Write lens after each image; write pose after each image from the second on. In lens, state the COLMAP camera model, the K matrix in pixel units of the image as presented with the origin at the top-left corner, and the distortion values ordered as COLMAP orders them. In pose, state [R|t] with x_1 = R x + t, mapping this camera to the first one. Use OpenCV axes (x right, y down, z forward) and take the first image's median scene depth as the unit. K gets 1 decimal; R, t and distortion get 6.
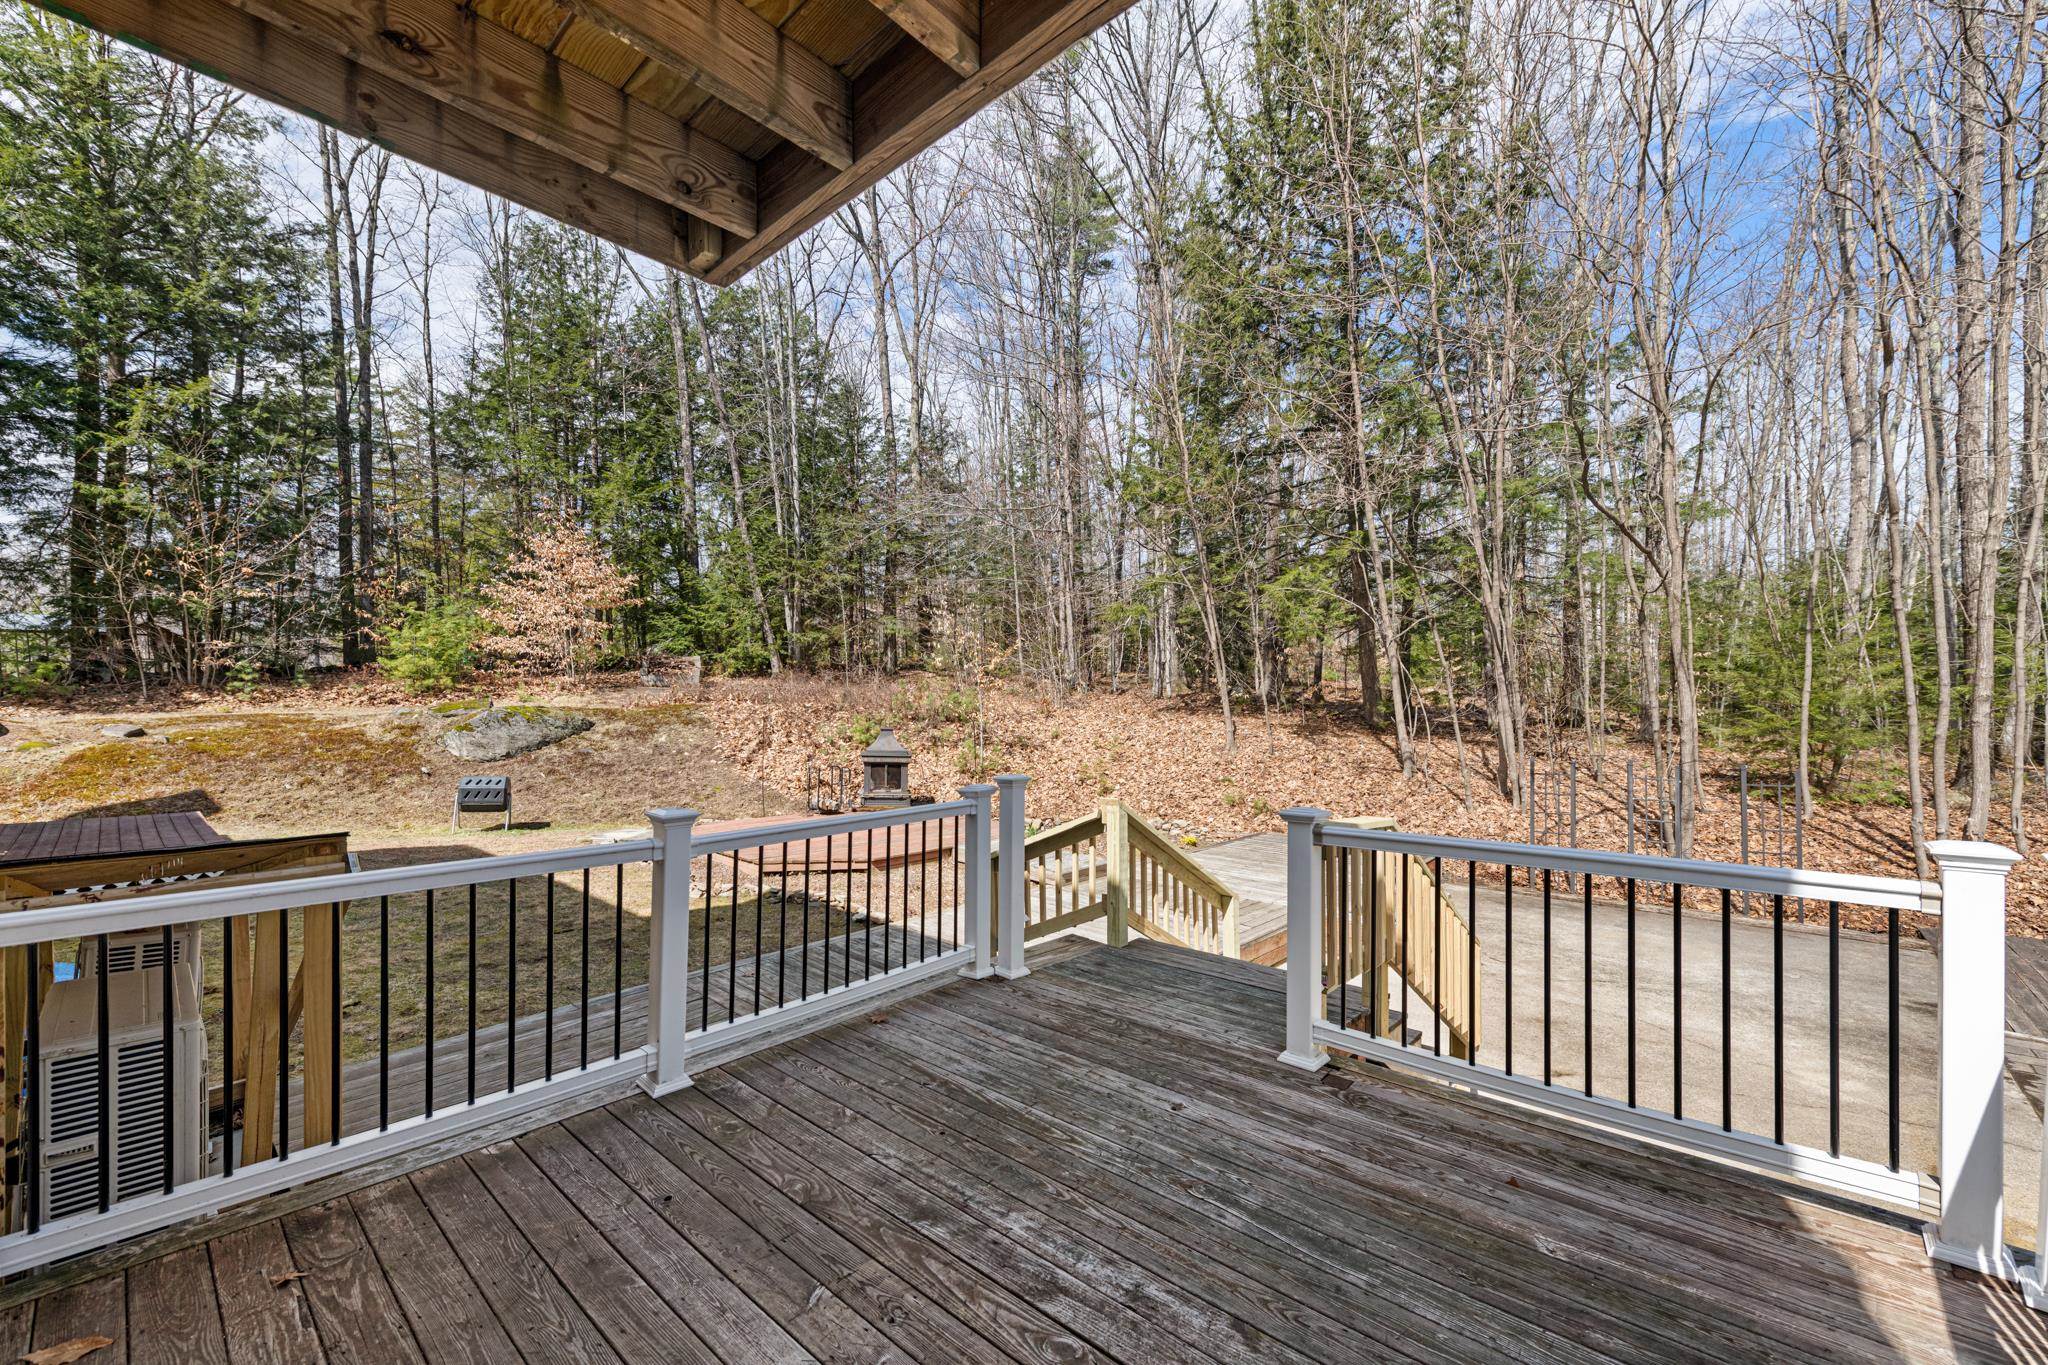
lens RADIAL K [[798.2, 0, 1025.6], [0, 798.2, 696.4], [0, 0, 1]] dist [0.006771, -0.000125]
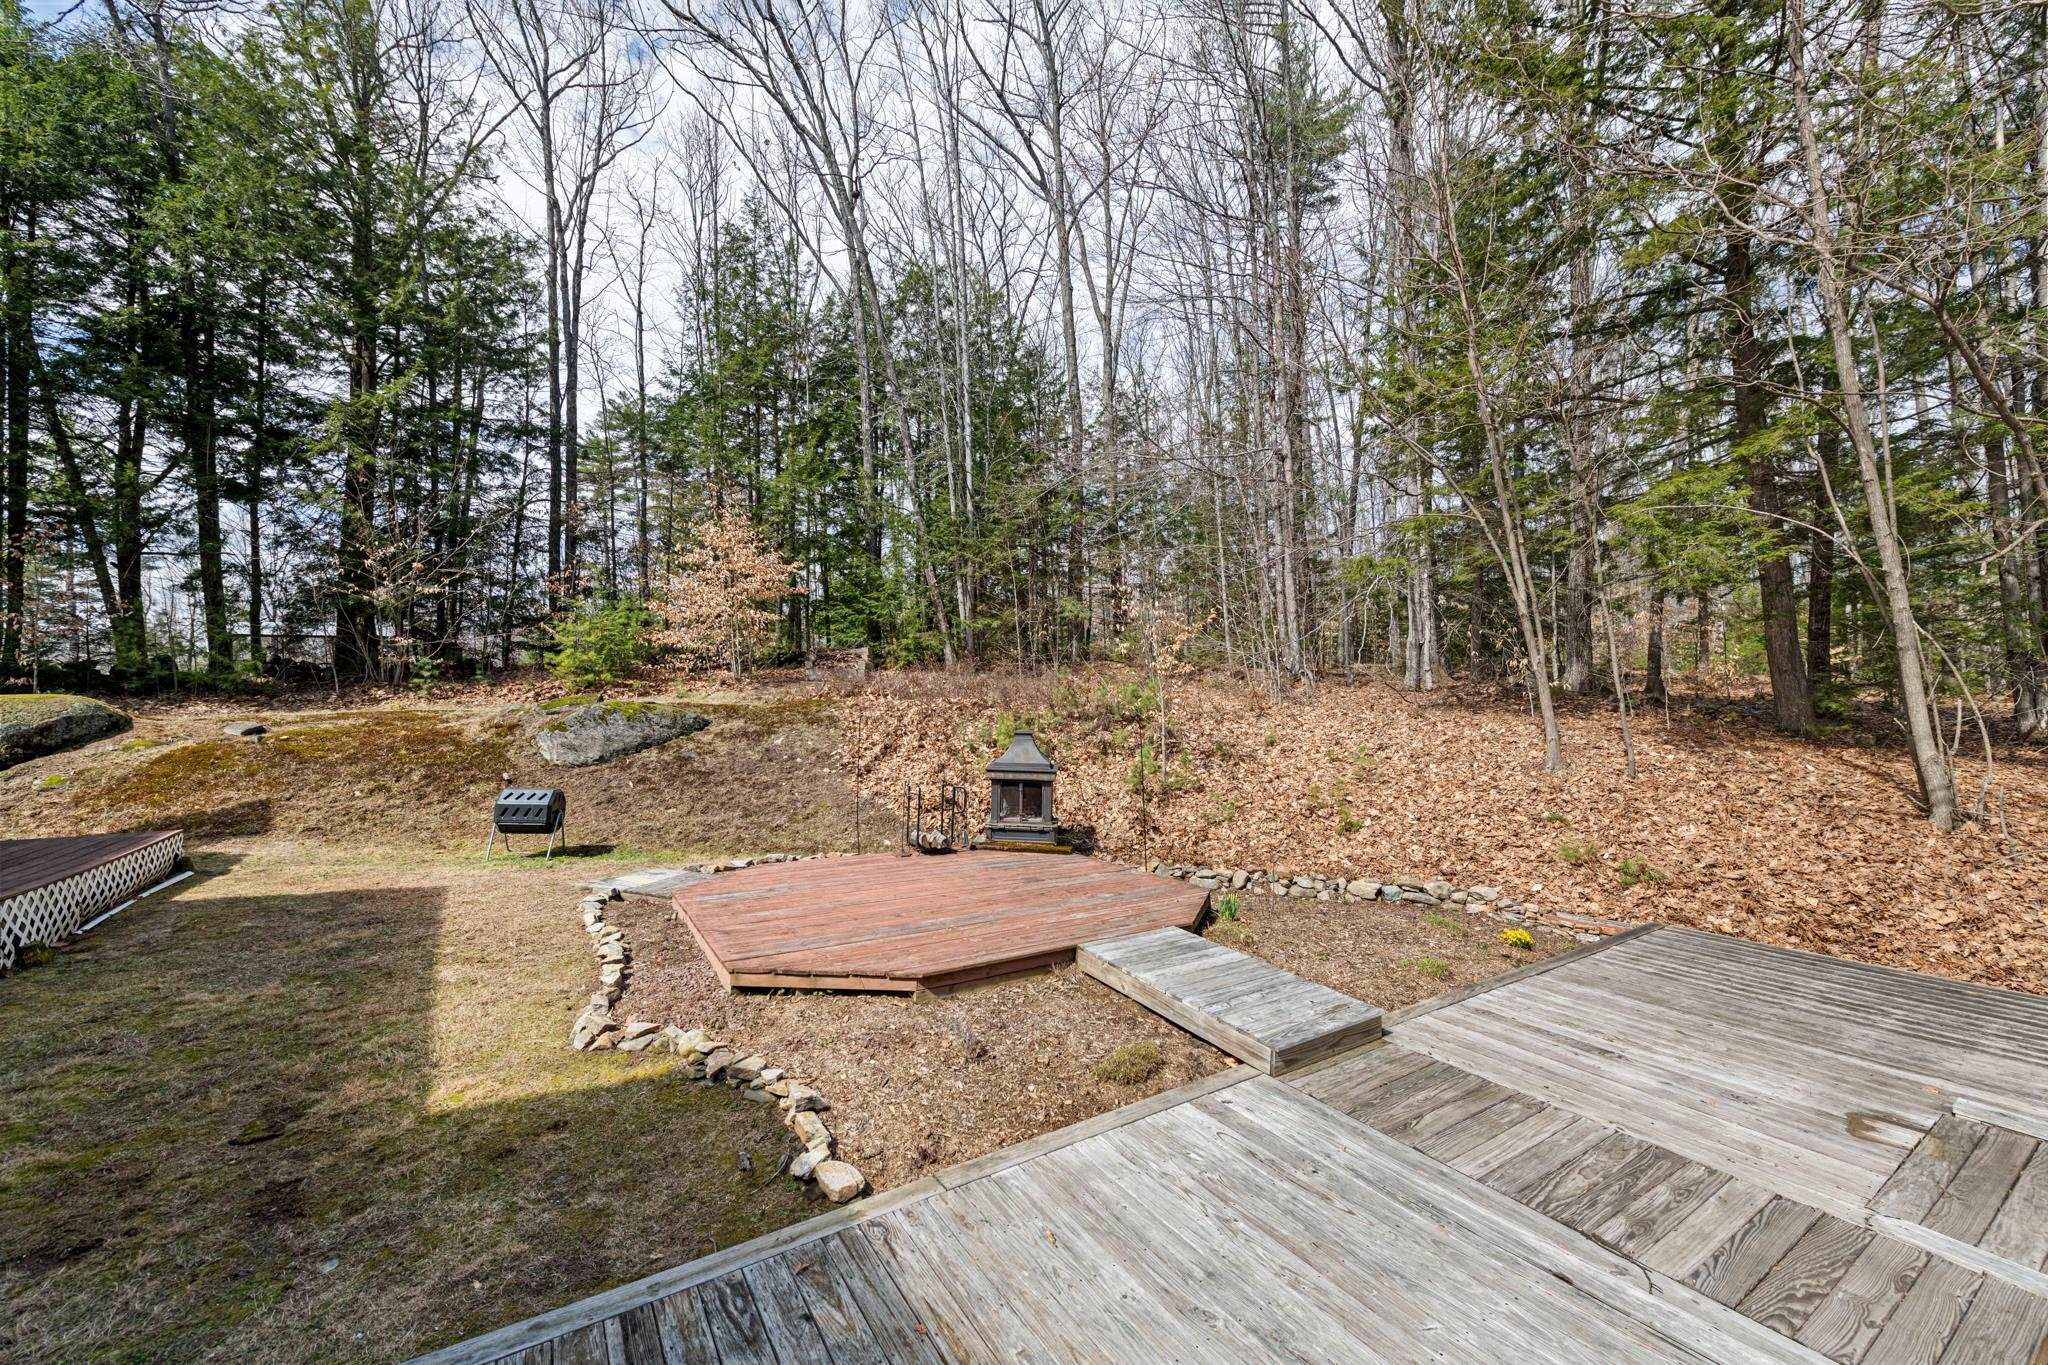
lens RADIAL K [[798.2, 0, 1030.9], [0, 798.2, 680.3], [0, 0, 1]] dist [0.006771, -0.000125]
pose [[0.966283, -0.008429, -0.257343, 0.012551], [0.004328, 0.999854, -0.016500, 0.003738], [0.257444, 0.014830, 0.966179, 0.214723]]
